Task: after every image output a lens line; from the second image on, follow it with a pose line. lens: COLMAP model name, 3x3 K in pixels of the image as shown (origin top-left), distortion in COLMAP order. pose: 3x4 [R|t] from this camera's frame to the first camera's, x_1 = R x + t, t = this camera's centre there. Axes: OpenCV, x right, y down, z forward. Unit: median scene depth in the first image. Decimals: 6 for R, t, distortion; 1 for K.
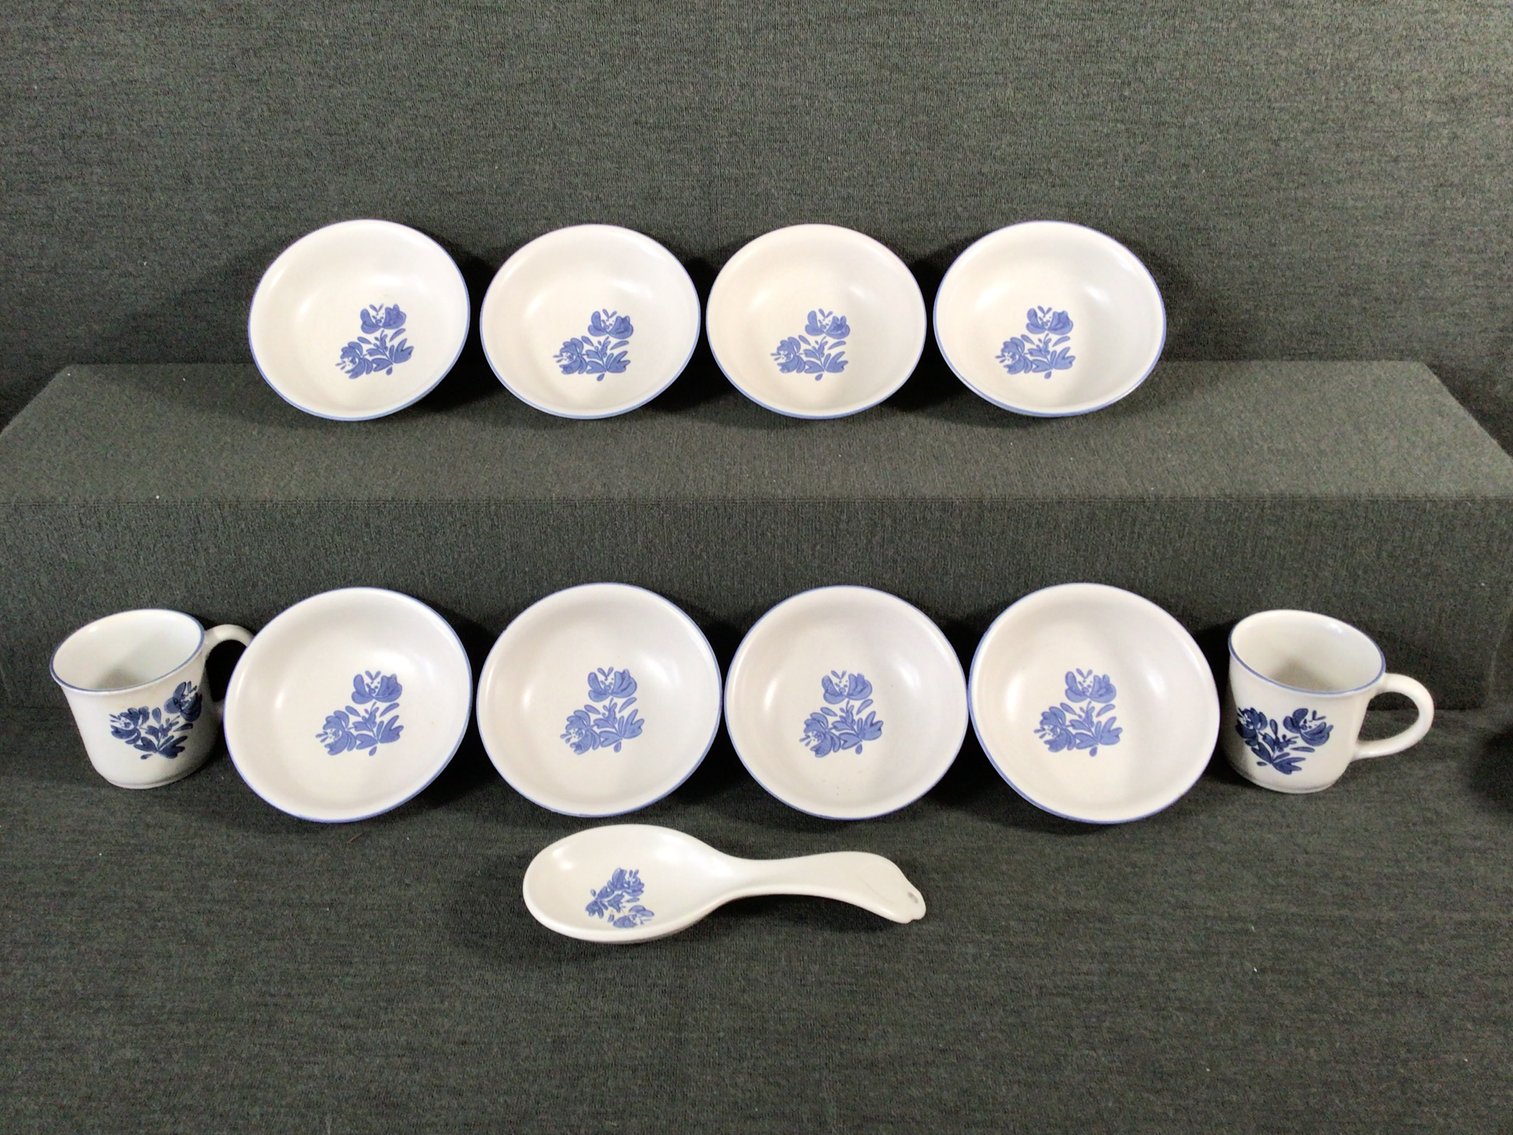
lens RADIAL K [[1391.4, 0, 756.5], [0, 1391.4, 567.5], [0, 0, 1]] dist [0.098461, -0.163538]
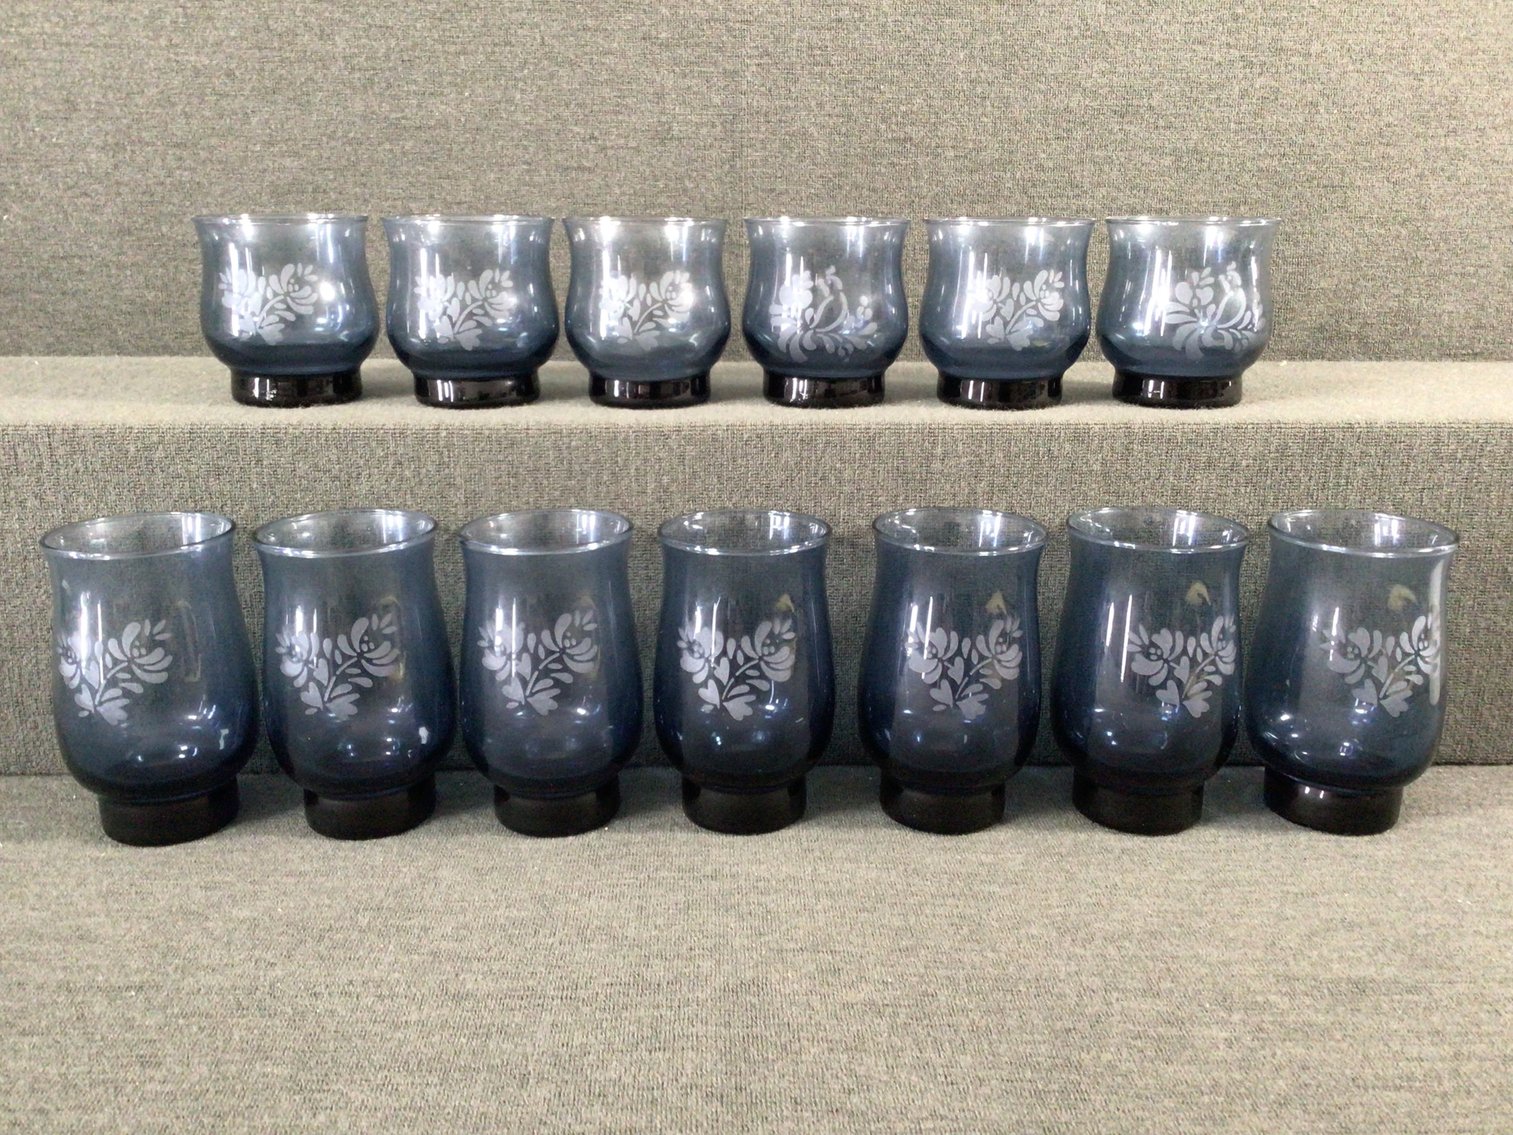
lens RADIAL K [[1405.4, 0, 756.0], [0, 1405.4, 558.9], [0, 0, 1]] dist [0.061390, -0.125353]
pose [[0.998878, 0.002177, 0.047299, -0.059916], [0.011741, 0.956355, -0.291971, 0.209650], [-0.045870, 0.292199, 0.955257, 0.309775]]
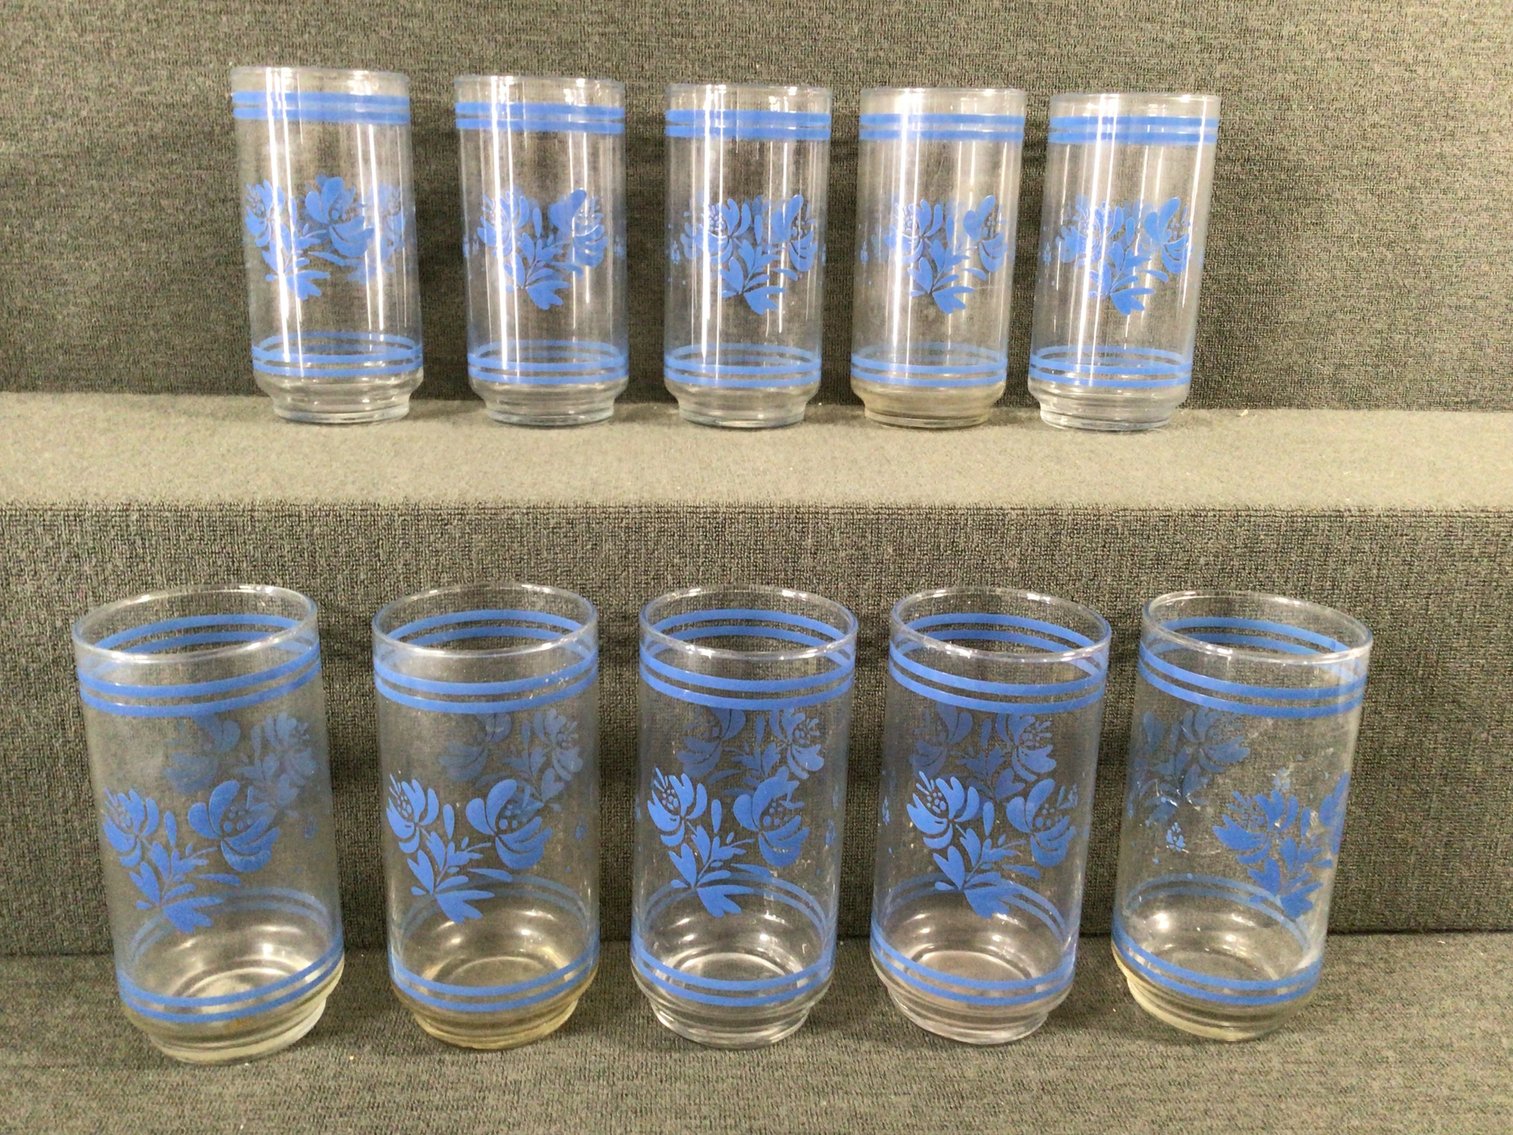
lens RADIAL K [[1405.4, 0, 756.0], [0, 1405.4, 558.9], [0, 0, 1]] dist [0.061390, -0.125353]
pose [[0.996018, 0.008130, 0.088778, -0.005284], [0.017649, 0.958141, -0.285753, 0.116611], [-0.087385, 0.286182, 0.954182, 0.448489]]
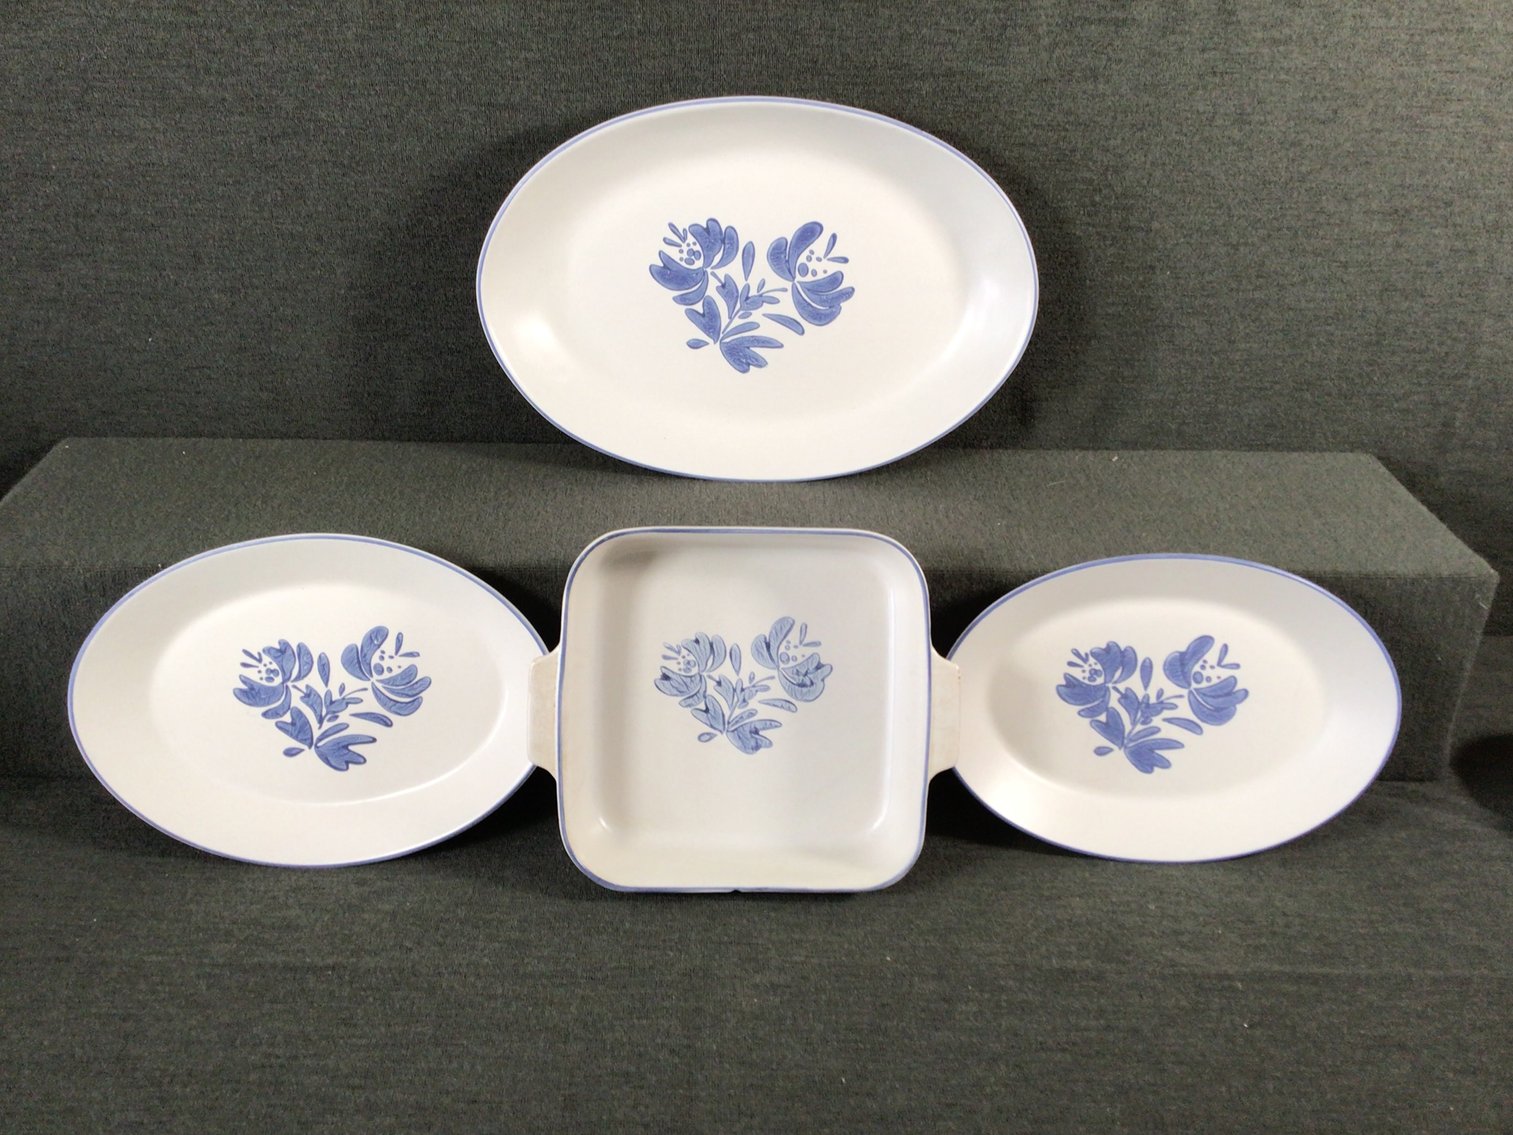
lens RADIAL K [[1391.4, 0, 756.5], [0, 1391.4, 567.5], [0, 0, 1]] dist [0.098461, -0.163538]
pose [[0.998593, 0.010091, 0.052062, -0.049123], [-0.005942, 0.996838, -0.079236, 0.028941], [-0.052697, 0.078815, 0.995495, -0.028618]]
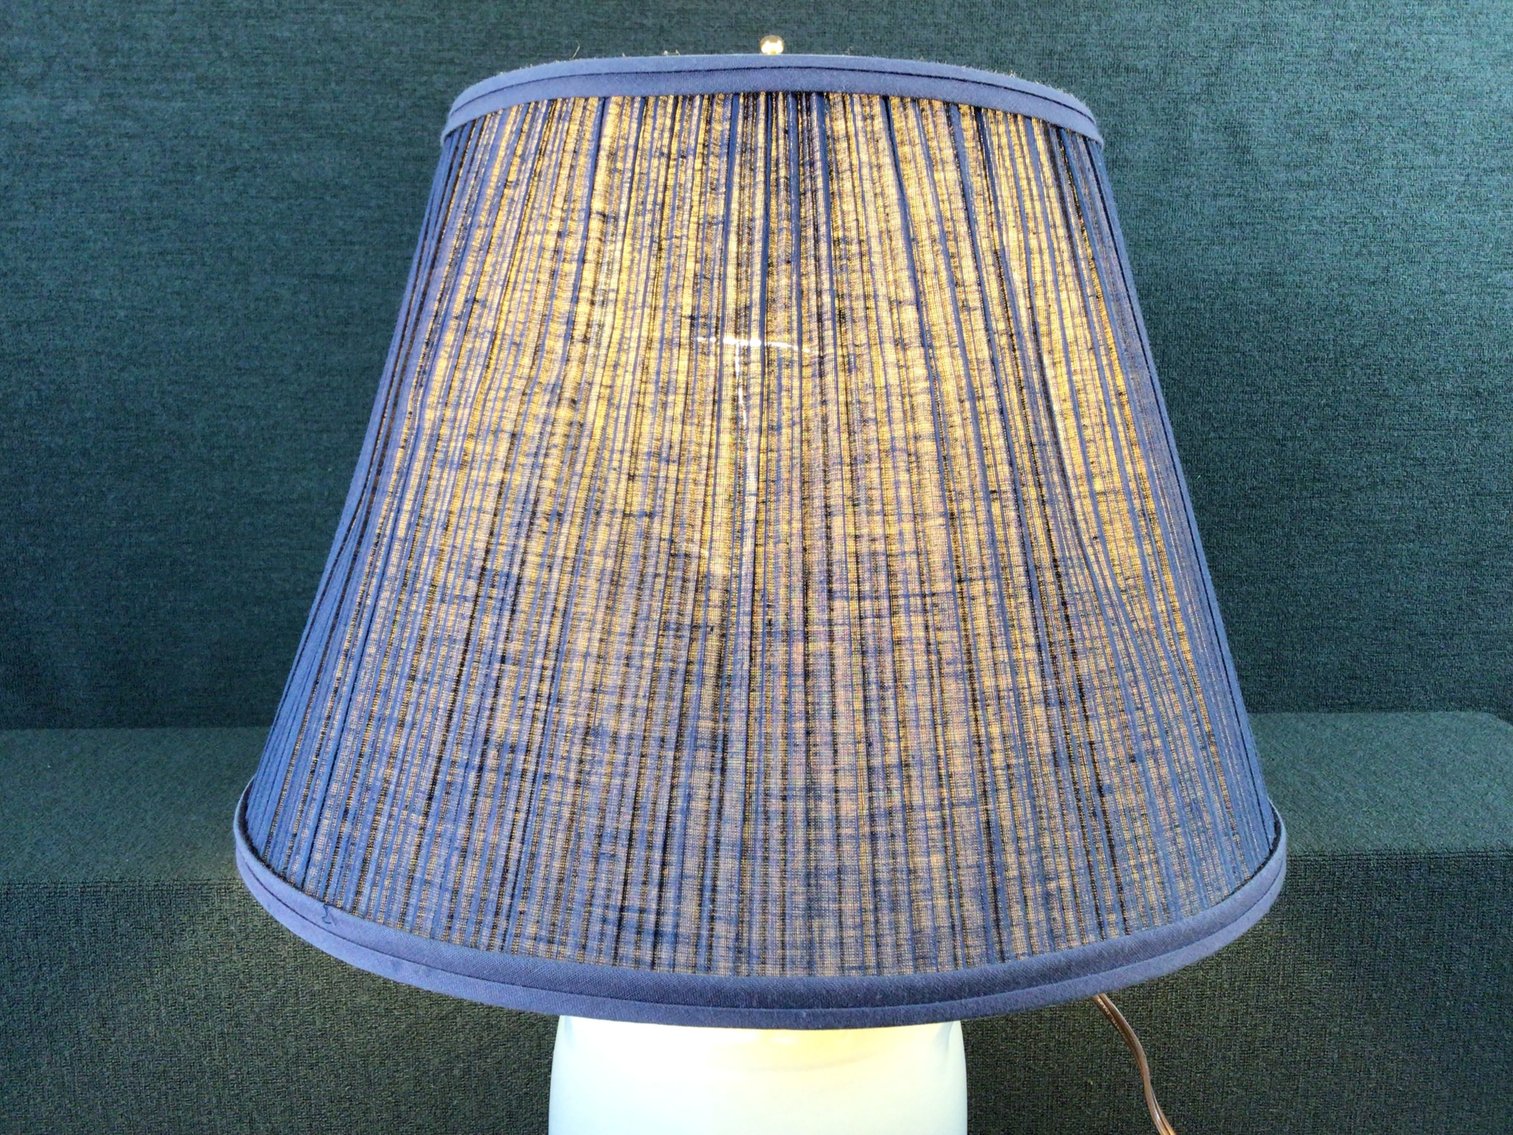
lens RADIAL K [[1414.4, 0, 752.8], [0, 1414.4, 554.7], [0, 0, 1]] dist [0.050417, -0.102058]
pose [[0.997341, -0.001465, 0.072855, -0.005378], [0.027786, 0.931903, -0.361641, 0.057291], [-0.067364, 0.362704, 0.929467, 0.264731]]
